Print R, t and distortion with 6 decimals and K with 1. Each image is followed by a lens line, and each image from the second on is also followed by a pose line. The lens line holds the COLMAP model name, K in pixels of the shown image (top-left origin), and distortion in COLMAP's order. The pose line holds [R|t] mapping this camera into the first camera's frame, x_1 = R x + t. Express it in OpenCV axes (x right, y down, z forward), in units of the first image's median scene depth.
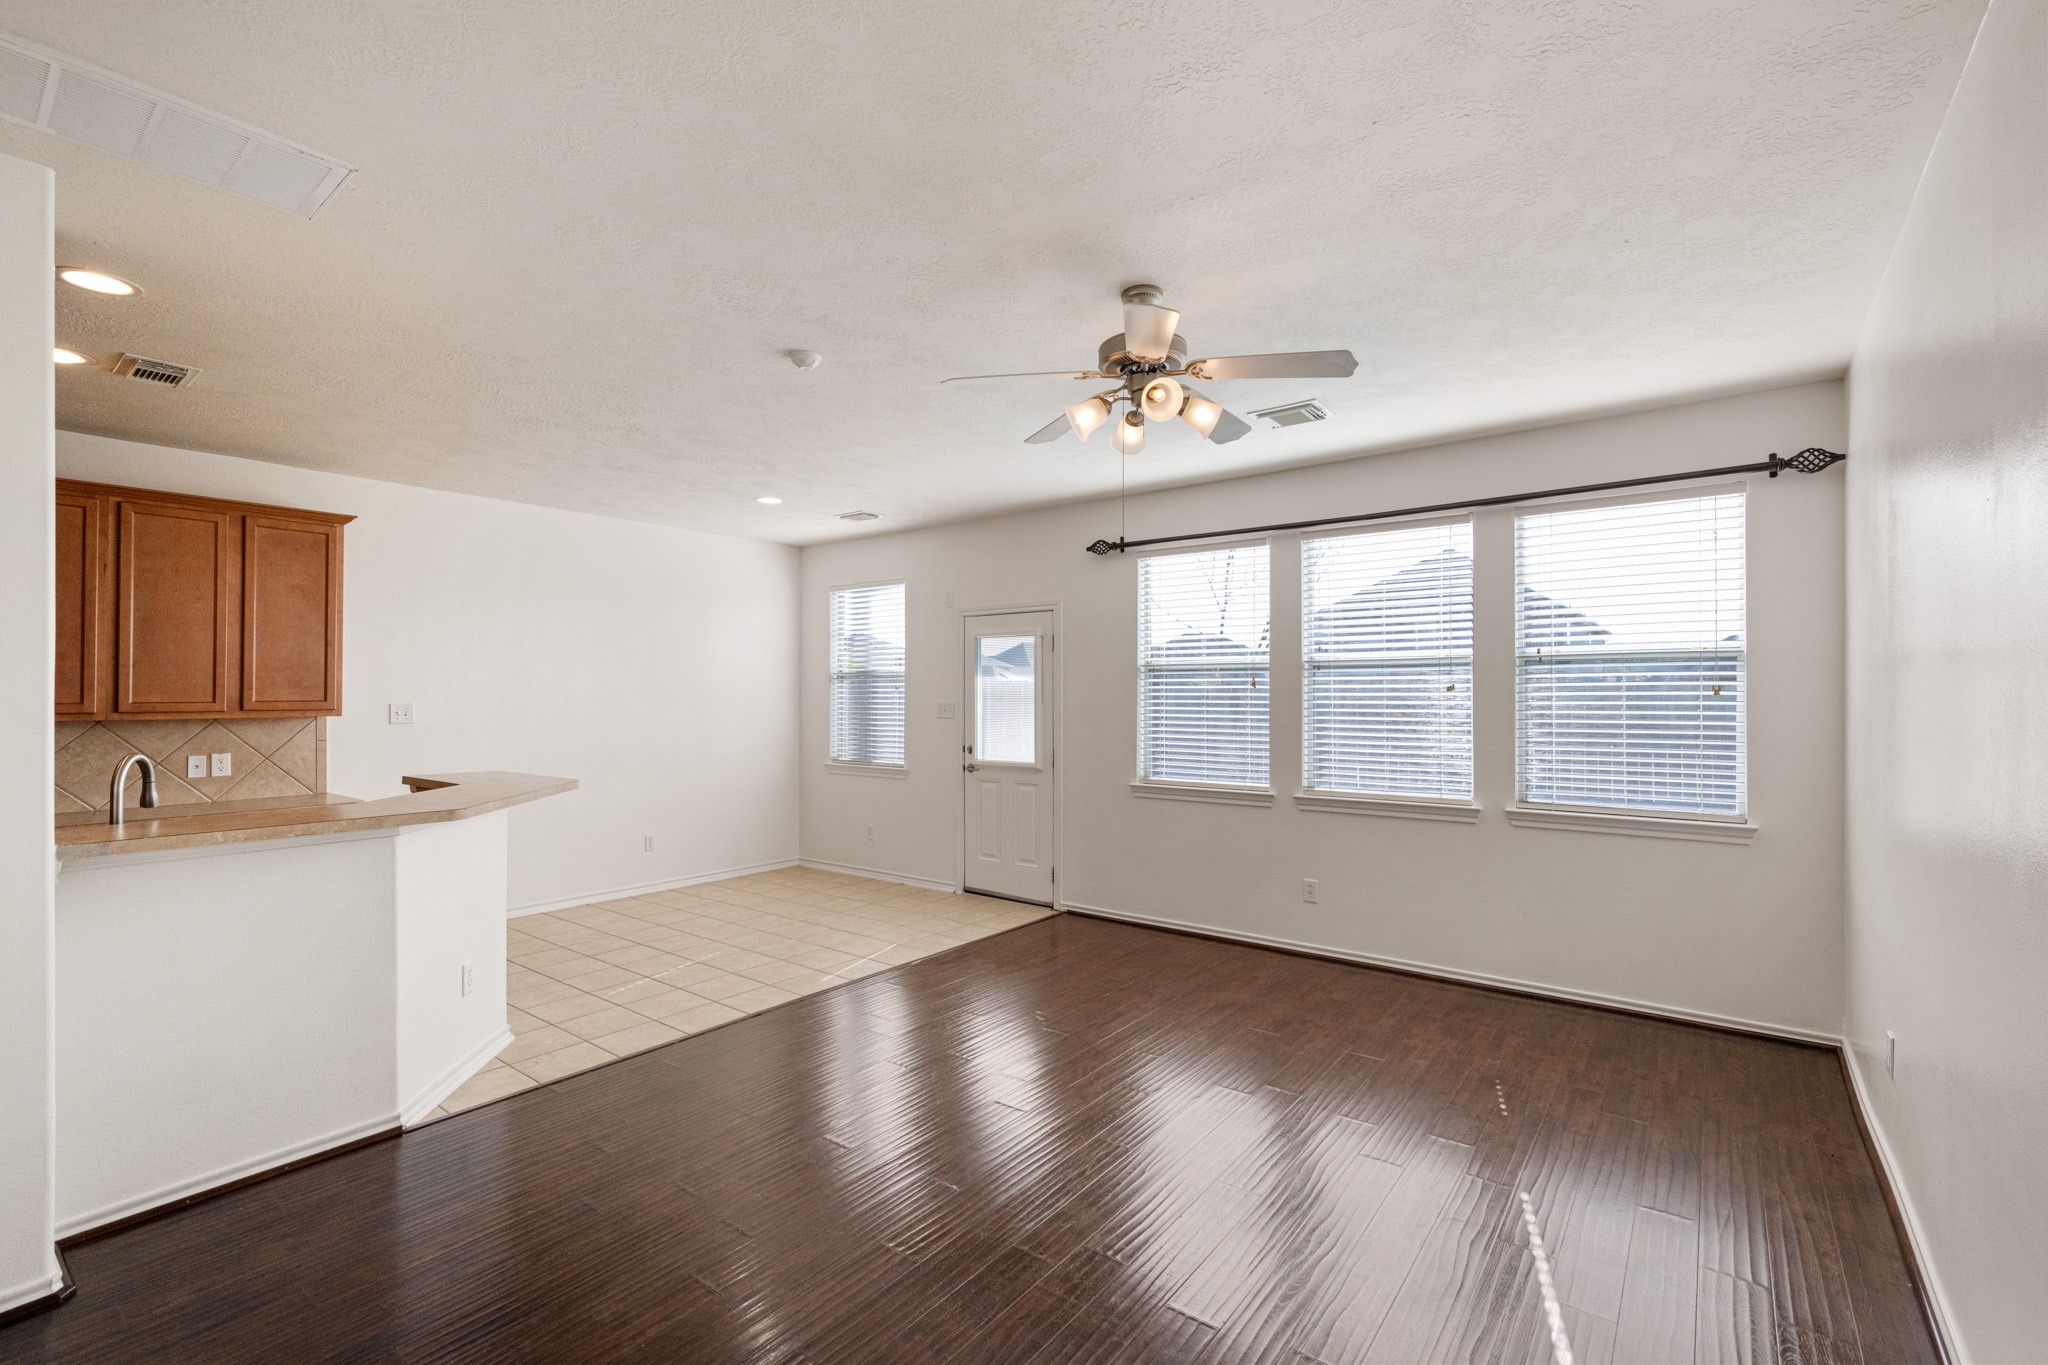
lens RADIAL K [[894.5, 0, 1024.0], [0, 894.5, 682.5], [0, 0, 1]] dist [0.003790, -0.000252]
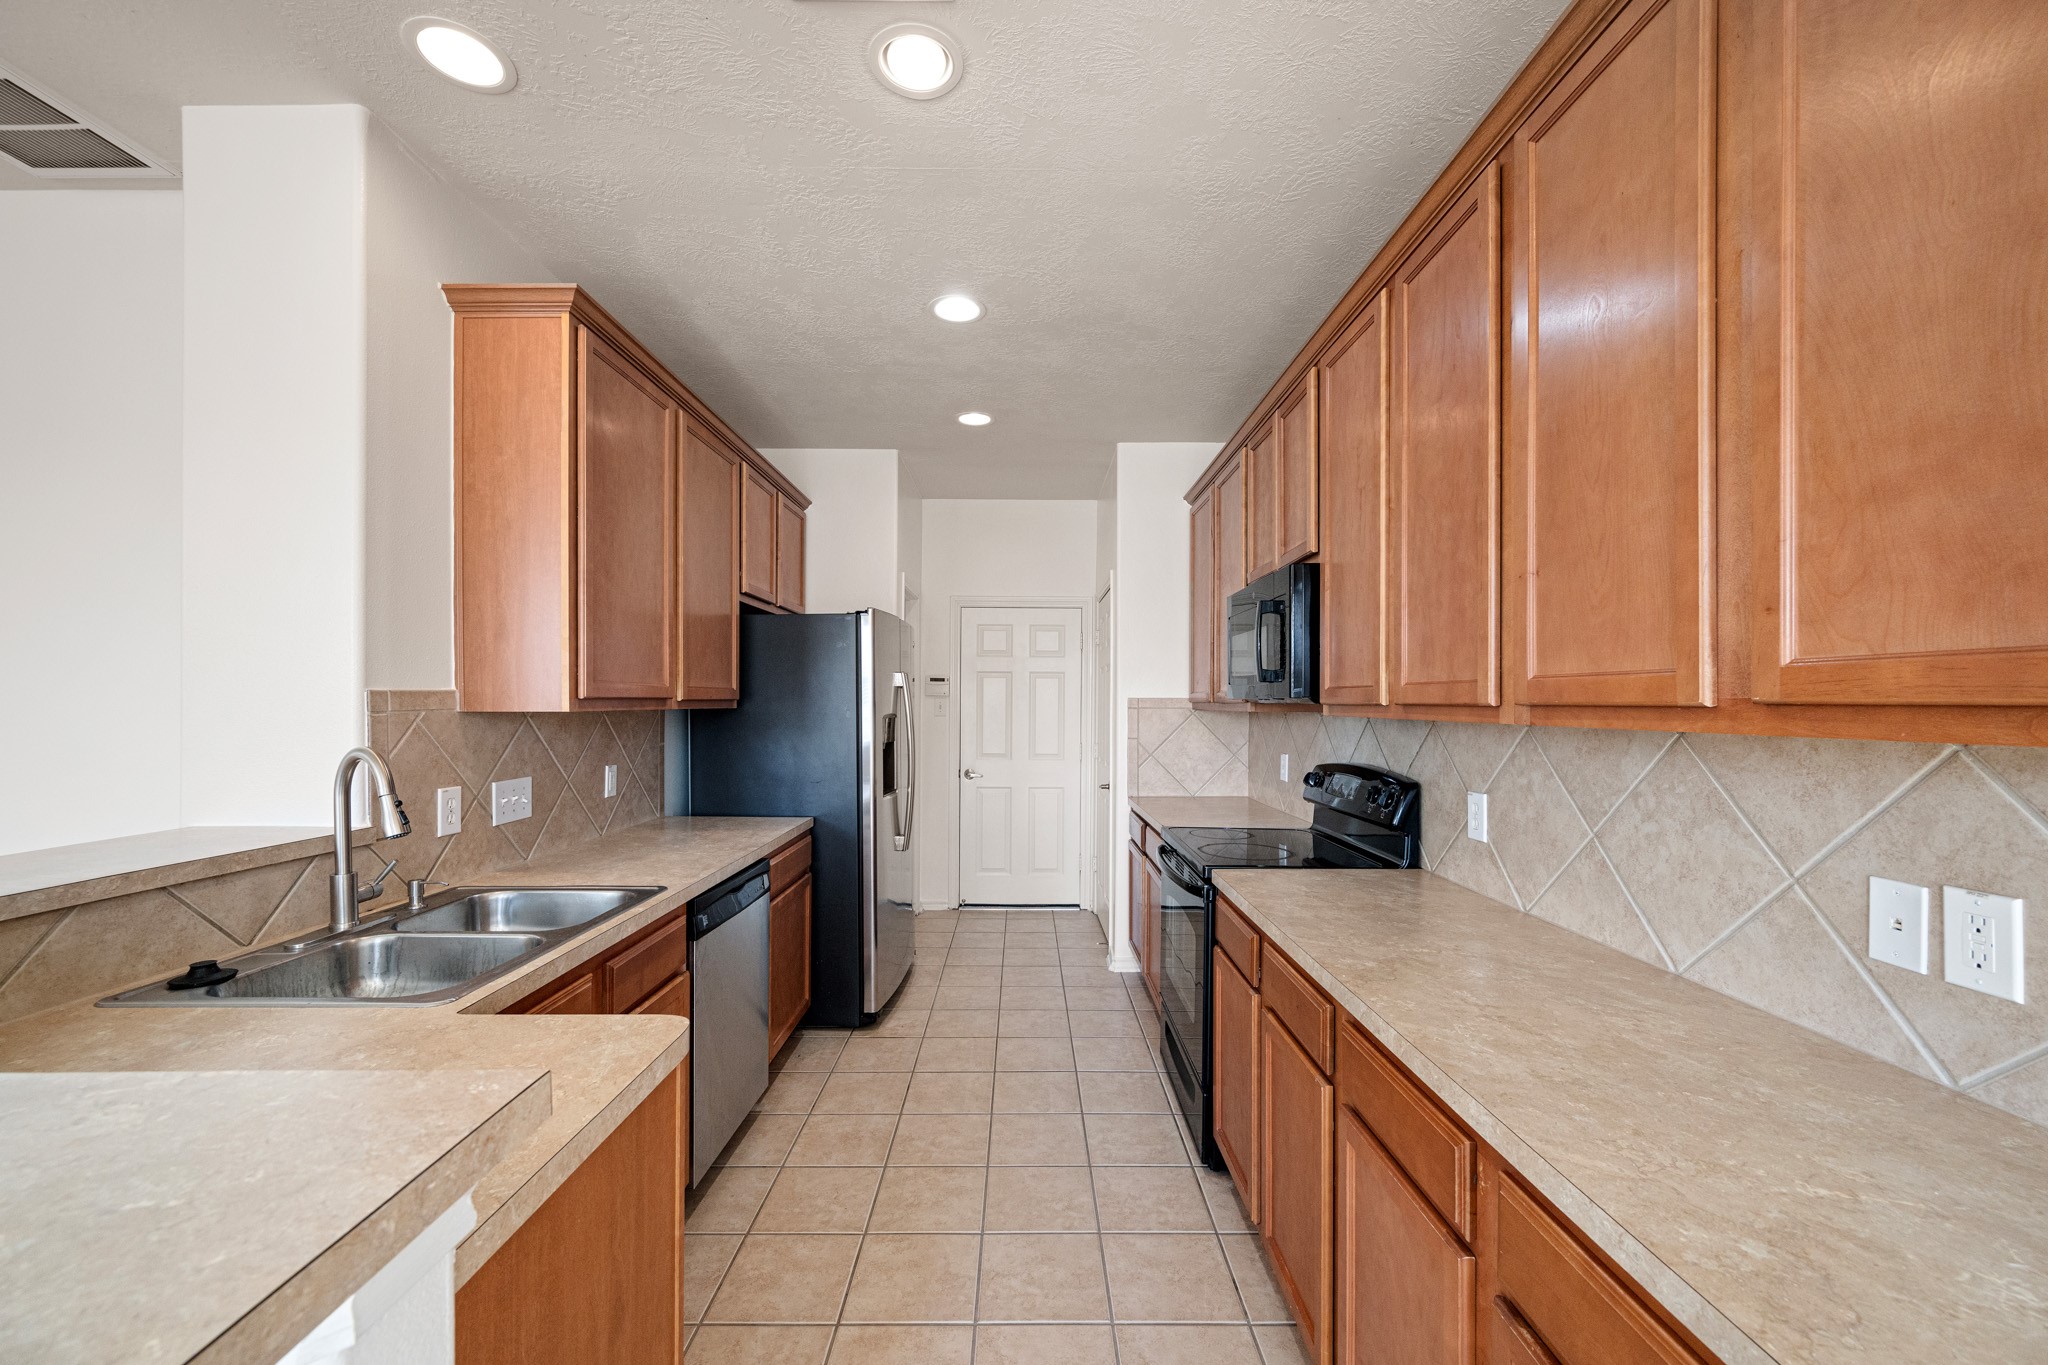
lens RADIAL K [[805.5, 0, 1028.3], [0, 805.5, 701.7], [0, 0, 1]] dist [-0.000668, 0.000152]
pose [[-0.785399, -0.001875, -0.618987, -0.552924], [0.005752, 0.999930, -0.010327, 0.029598], [0.618963, -0.011671, -0.785333, 0.973021]]
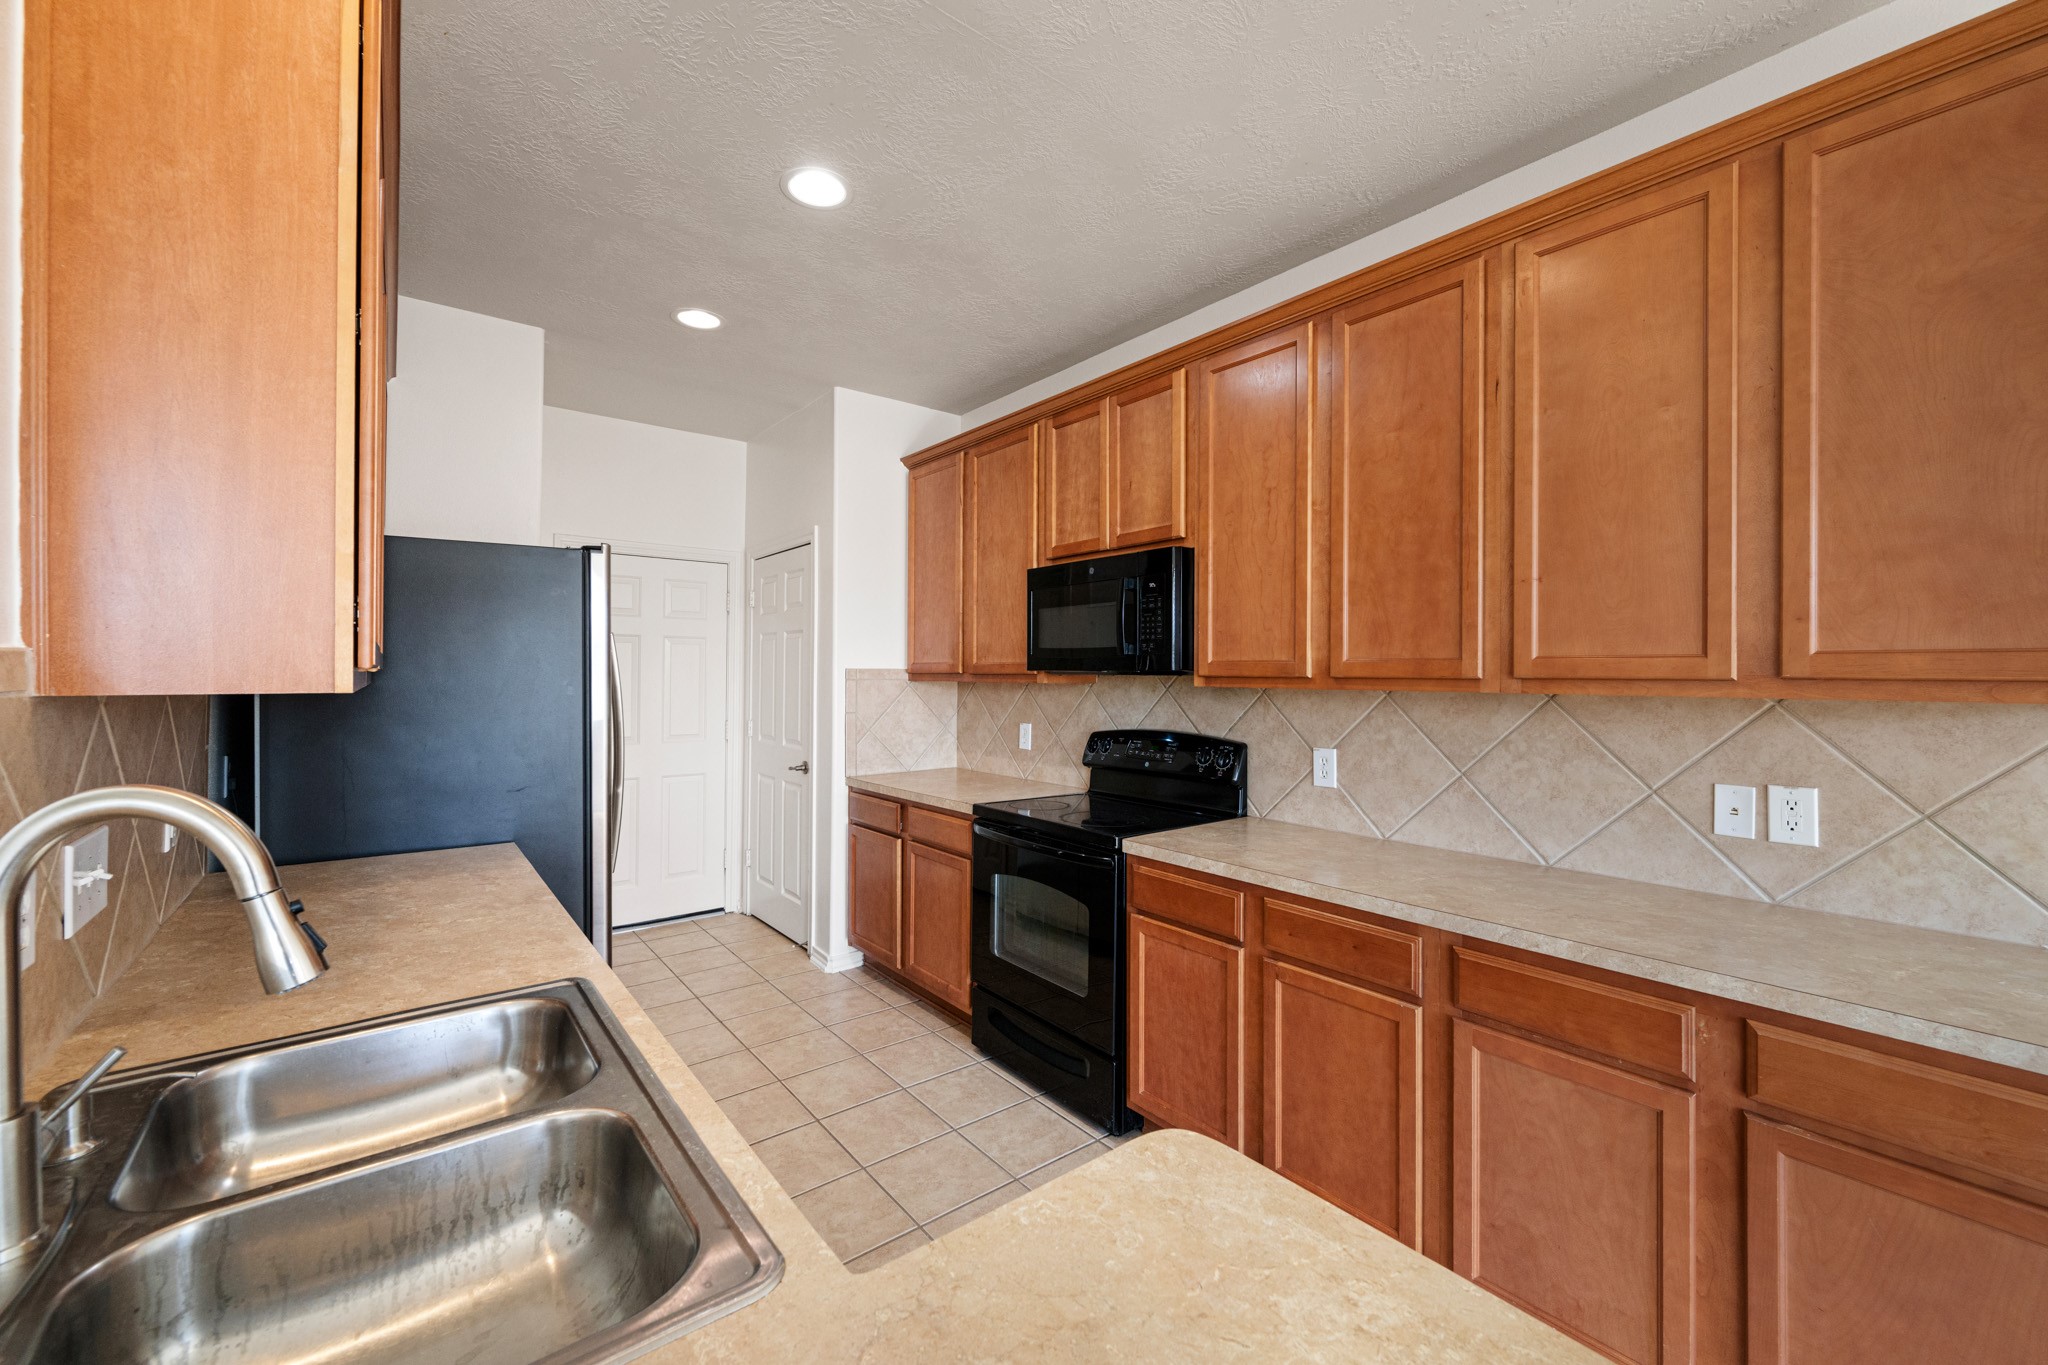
lens RADIAL K [[807.0, 0, 1027.6], [0, 807.0, 671.0], [0, 0, 1]] dist [-0.000549, 0.000044]
pose [[-0.235800, -0.003126, -0.971797, -0.447837], [0.008566, 0.999949, -0.005295, 0.025455], [0.971764, -0.009572, -0.235761, 0.725379]]
